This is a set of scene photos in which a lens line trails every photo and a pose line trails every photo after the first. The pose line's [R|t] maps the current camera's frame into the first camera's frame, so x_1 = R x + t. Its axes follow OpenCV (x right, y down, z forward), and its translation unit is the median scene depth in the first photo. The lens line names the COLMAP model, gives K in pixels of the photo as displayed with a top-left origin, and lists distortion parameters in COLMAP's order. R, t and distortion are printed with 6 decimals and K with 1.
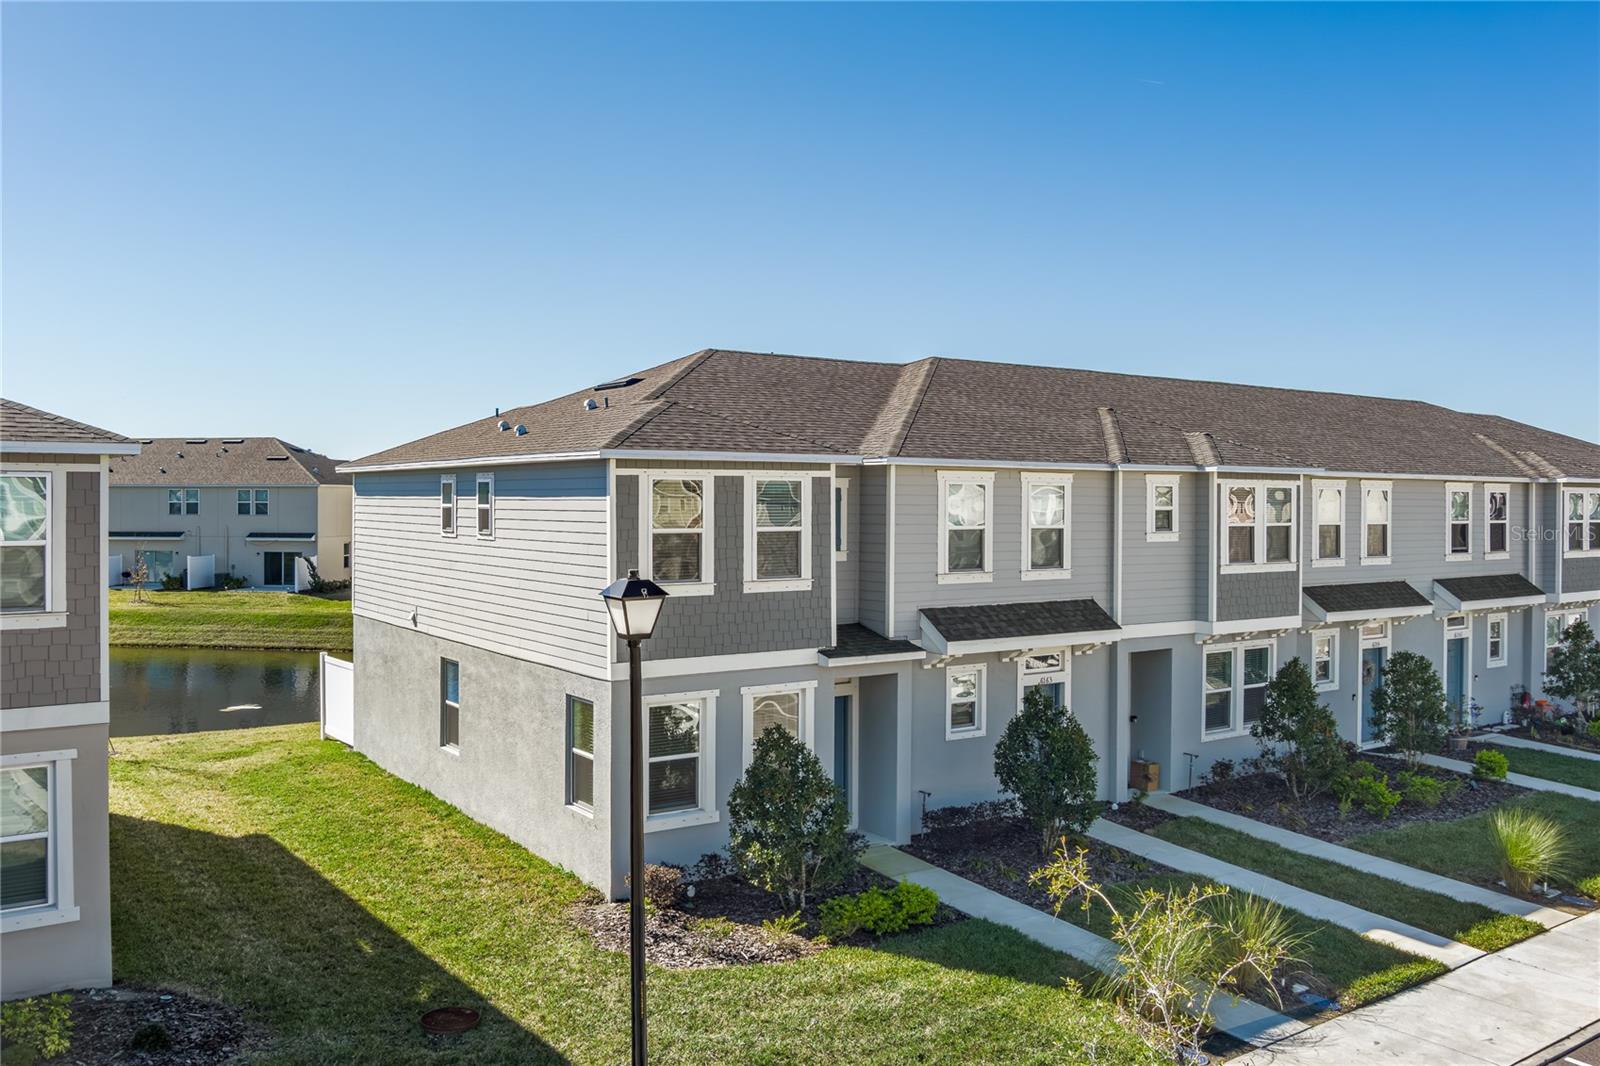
lens RADIAL K [[1290.1, 0, 800.0], [0, 1290.1, 533.0], [0, 0, 1]] dist [-0.066475, -0.001430]
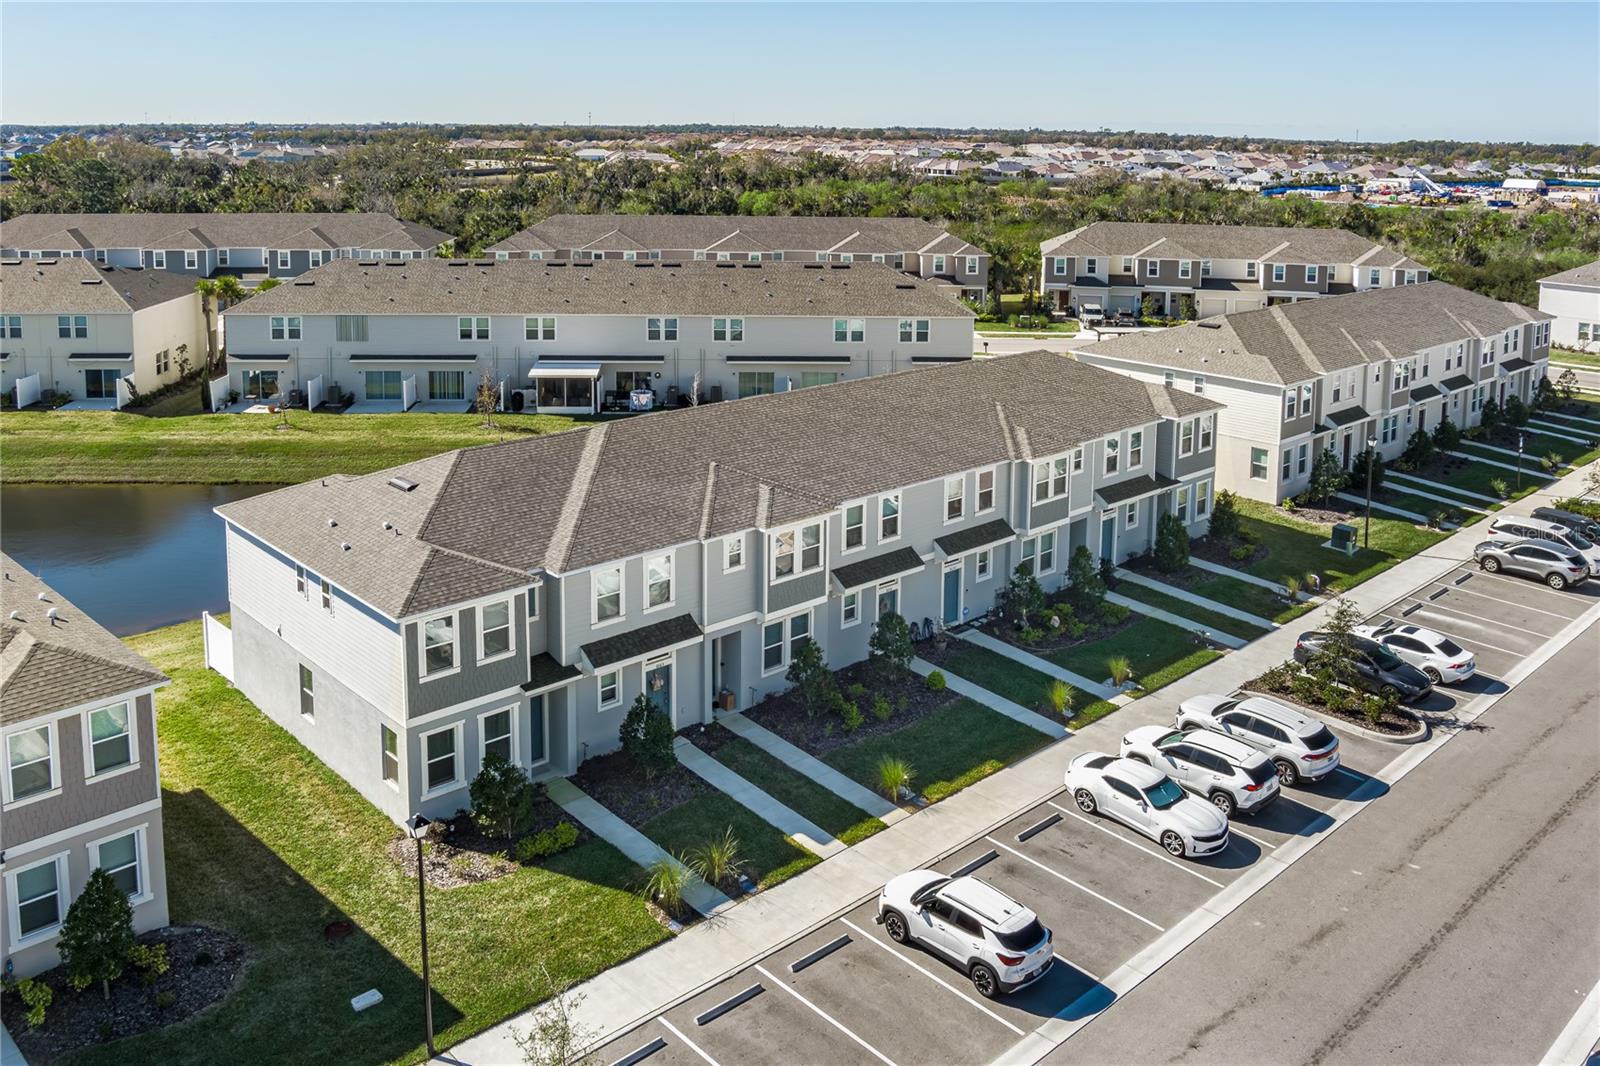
lens RADIAL K [[1300.1, 0, 780.4], [0, 1300.1, 286.1], [0, 0, 1]] dist [-0.059838, 0.000337]
pose [[0.989572, -0.012836, 0.143464, 0.118954], [-0.000387, 0.995780, 0.091767, -0.615668], [-0.144037, -0.090866, 0.985392, -0.775602]]
